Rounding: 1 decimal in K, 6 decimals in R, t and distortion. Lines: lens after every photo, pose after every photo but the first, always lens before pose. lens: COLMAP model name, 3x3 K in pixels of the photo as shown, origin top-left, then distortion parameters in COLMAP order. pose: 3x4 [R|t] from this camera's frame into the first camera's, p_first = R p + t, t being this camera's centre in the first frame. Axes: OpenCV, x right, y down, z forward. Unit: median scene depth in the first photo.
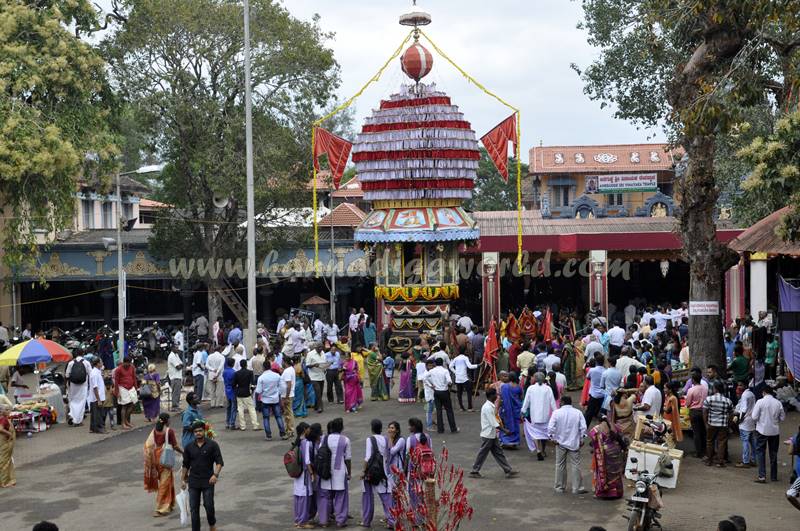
lens RADIAL K [[1508.2, 0, 398.4], [0, 1508.2, 275.7], [0, 0, 1]] dist [0.308430, 1.114634]
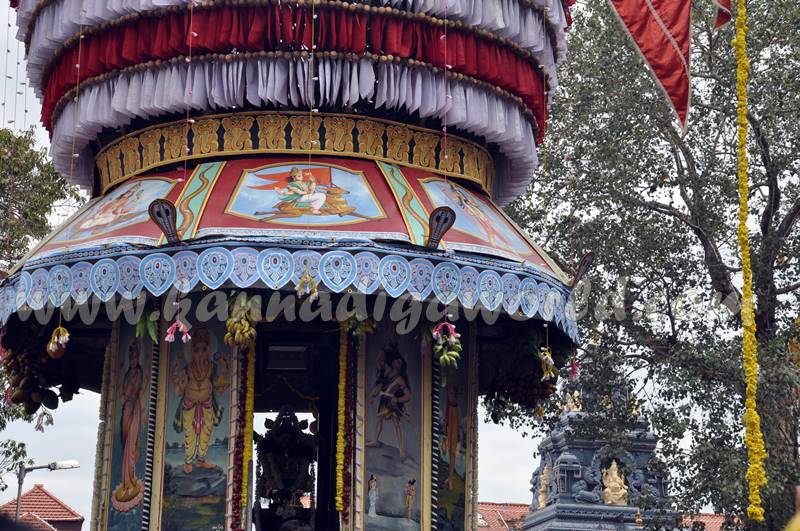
lens RADIAL K [[1713.0, 0, 400.0], [0, 1713.0, 278.0], [0, 0, 1]] dist [0.472567, 0.022120]
pose [[0.973258, 0.073282, 0.217713, -0.028094], [-0.008600, 0.958709, -0.284257, 0.037288], [-0.229555, 0.274784, 0.933702, 0.763047]]
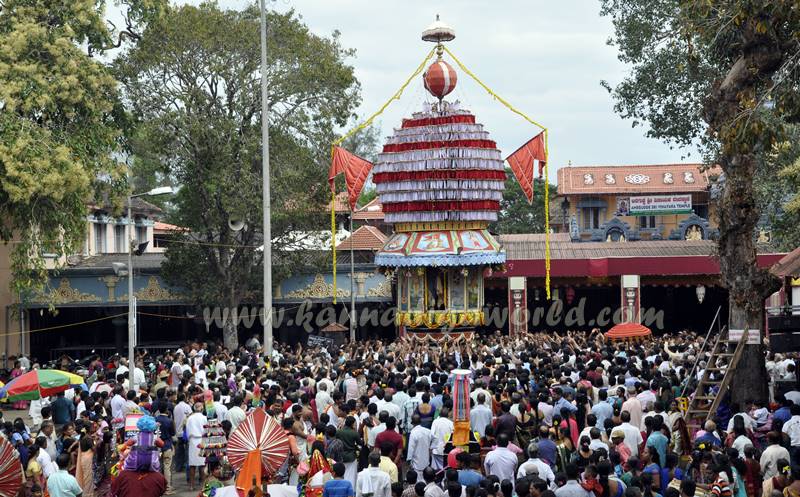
lens RADIAL K [[1556.7, 0, 396.5], [0, 1556.7, 271.0], [0, 0, 1]] dist [0.355824, 0.450732]
pose [[0.999869, -0.000189, -0.016210, 0.000553], [-0.000121, 0.999817, -0.019147, -0.000389], [0.016210, 0.019147, 0.999685, 0.011151]]
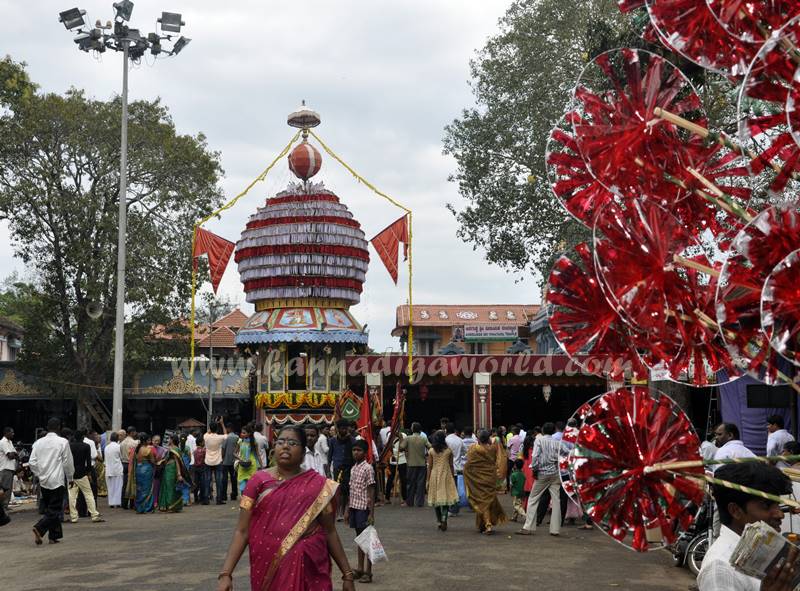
lens RADIAL K [[1203.2, 0, 359.1], [0, 1203.2, 296.4], [0, 0, 1]] dist [0.137769, 0.017825]
pose [[0.996985, 0.022441, 0.074275, -0.008556], [-0.011989, 0.990321, -0.138277, 0.049660], [-0.076659, 0.136970, 0.987604, 0.255084]]
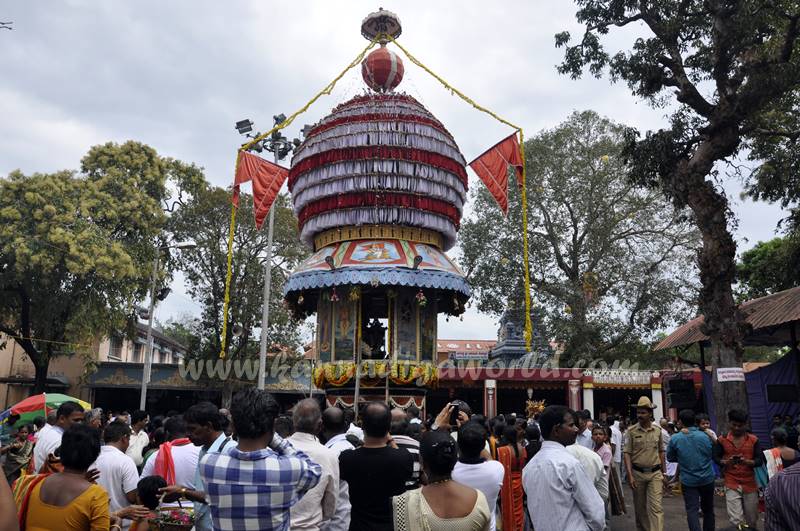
lens RADIAL K [[640.9, 0, 400.0], [0, 640.9, 265.5], [0, 0, 1]] dist [-0.006683, 0.000194]
pose [[0.991396, 0.046376, 0.122406, -0.013885], [-0.012087, 0.963573, -0.267172, 0.038109], [-0.130337, 0.263393, 0.955843, 0.722737]]
